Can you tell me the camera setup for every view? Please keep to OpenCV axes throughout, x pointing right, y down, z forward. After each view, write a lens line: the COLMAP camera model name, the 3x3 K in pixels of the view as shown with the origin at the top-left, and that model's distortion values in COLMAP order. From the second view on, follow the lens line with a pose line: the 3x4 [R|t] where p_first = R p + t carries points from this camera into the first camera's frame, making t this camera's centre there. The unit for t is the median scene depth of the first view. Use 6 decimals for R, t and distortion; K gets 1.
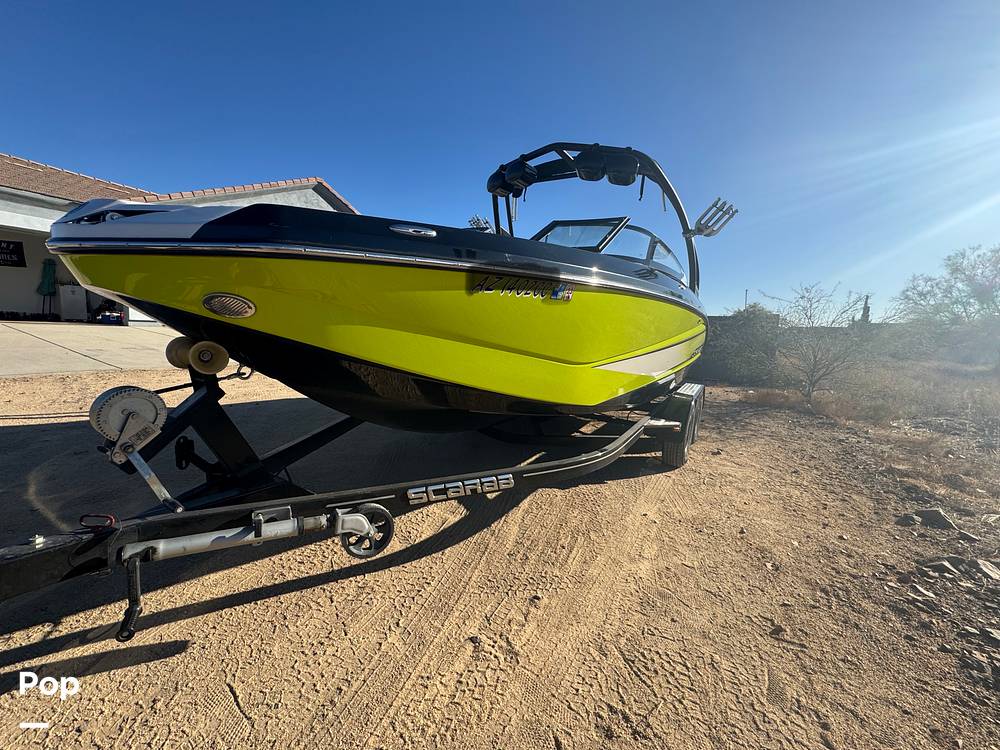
lens RADIAL K [[400.3, 0, 499.1], [0, 400.3, 373.6], [0, 0, 1]] dist [-0.003387, 0.000400]
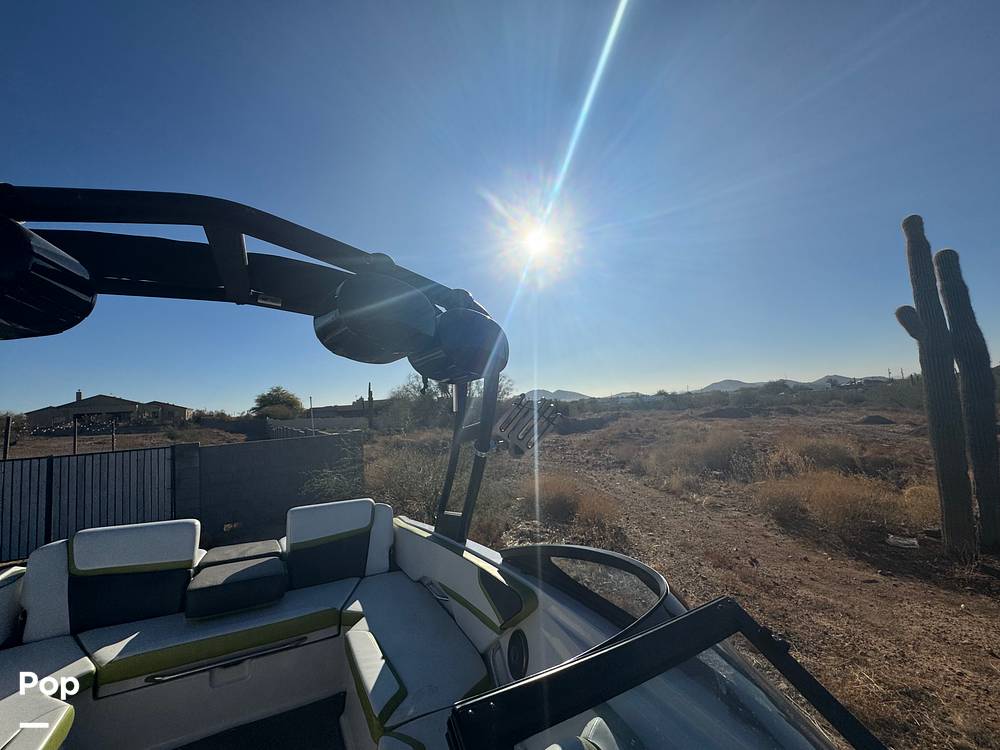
lens RADIAL K [[400.3, 0, 499.1], [0, 400.3, 373.6], [0, 0, 1]] dist [-0.003387, 0.000400]
pose [[0.467680, 0.002775, 0.883893, 0.006314], [0.170663, 0.980895, -0.093381, -0.360787], [-0.867265, 0.194521, 0.458271, 0.652854]]
